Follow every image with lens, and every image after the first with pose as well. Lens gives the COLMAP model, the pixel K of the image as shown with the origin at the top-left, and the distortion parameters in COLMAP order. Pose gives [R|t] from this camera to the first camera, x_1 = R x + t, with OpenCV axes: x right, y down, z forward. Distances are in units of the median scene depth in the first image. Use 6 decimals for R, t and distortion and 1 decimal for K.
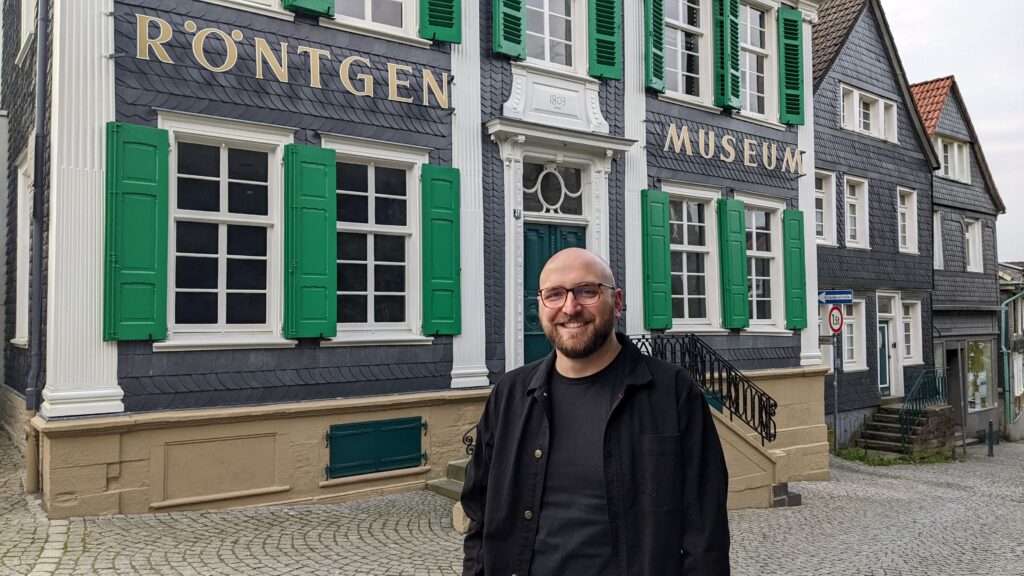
lens RADIAL K [[833.5, 0, 520.7], [0, 833.5, 300.2], [0, 0, 1]] dist [0.062237, -0.105054]
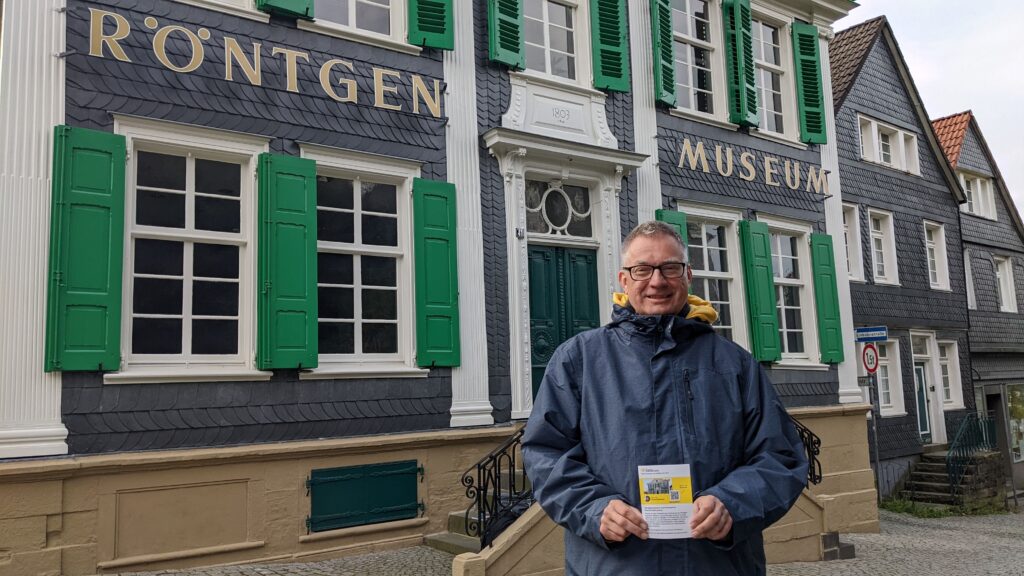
lens RADIAL K [[833.5, 0, 510.6], [0, 833.5, 296.7], [0, 0, 1]] dist [0.062237, -0.105054]
pose [[0.999252, -0.029924, -0.024486, 0.005322], [0.027661, 0.995733, -0.088033, 0.042277], [0.027016, 0.087290, 0.995817, 0.097539]]
